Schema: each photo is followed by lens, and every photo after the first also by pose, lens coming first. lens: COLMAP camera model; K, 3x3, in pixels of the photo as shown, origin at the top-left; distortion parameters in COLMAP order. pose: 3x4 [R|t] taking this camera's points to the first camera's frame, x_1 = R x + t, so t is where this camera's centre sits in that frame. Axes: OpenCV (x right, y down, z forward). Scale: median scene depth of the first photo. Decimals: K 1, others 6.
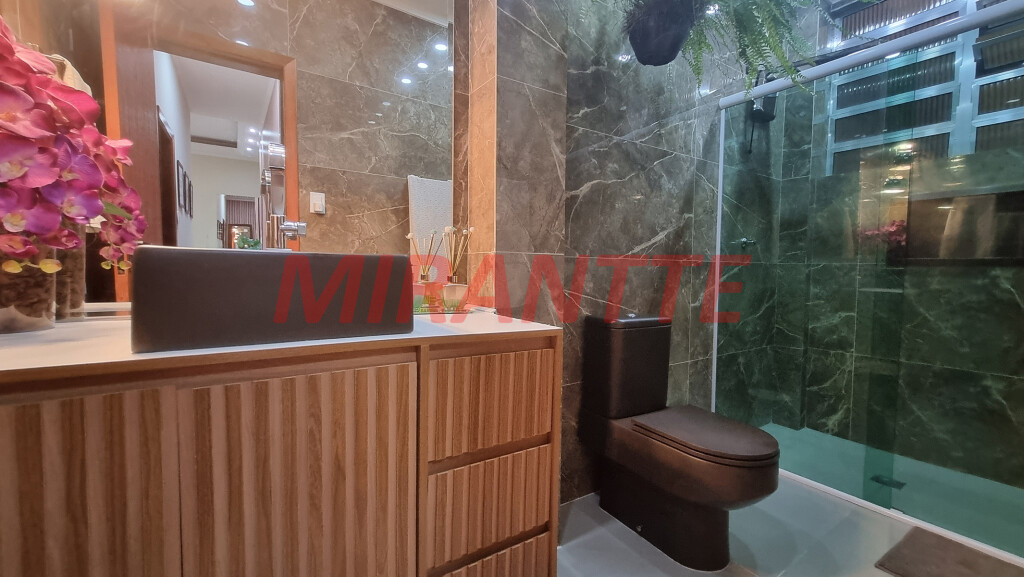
lens RADIAL K [[403.0, 0, 505.3], [0, 403.0, 288.4], [0, 0, 1]] dist [0.003845, 0.000105]
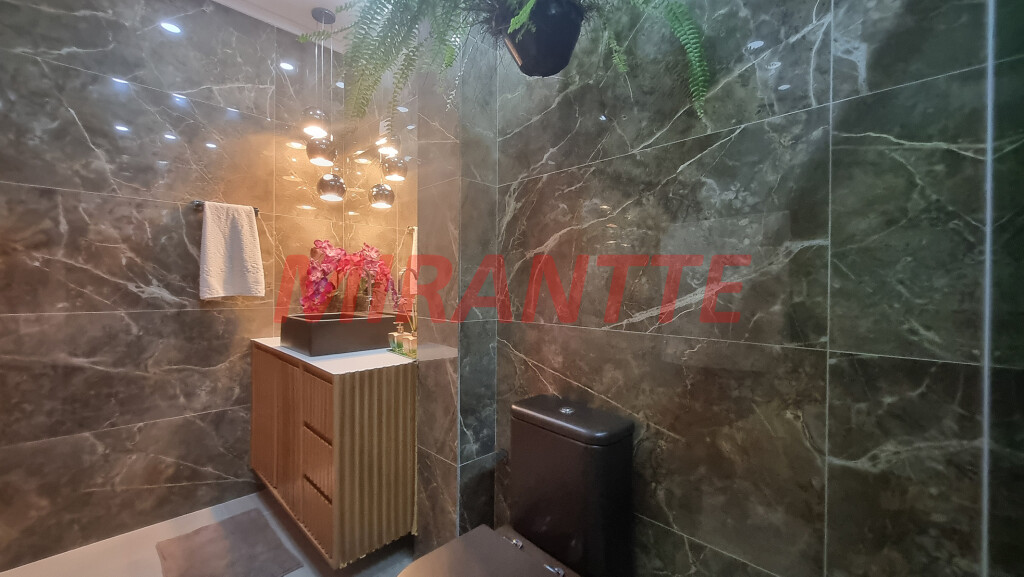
lens RADIAL K [[403.0, 0, 505.3], [0, 403.0, 288.4], [0, 0, 1]] dist [0.003845, 0.000105]
pose [[0.208521, -0.003714, -0.978011, 0.883876], [-0.057152, 0.998238, -0.015976, -0.117650], [0.976347, 0.059227, 0.207941, 0.652485]]
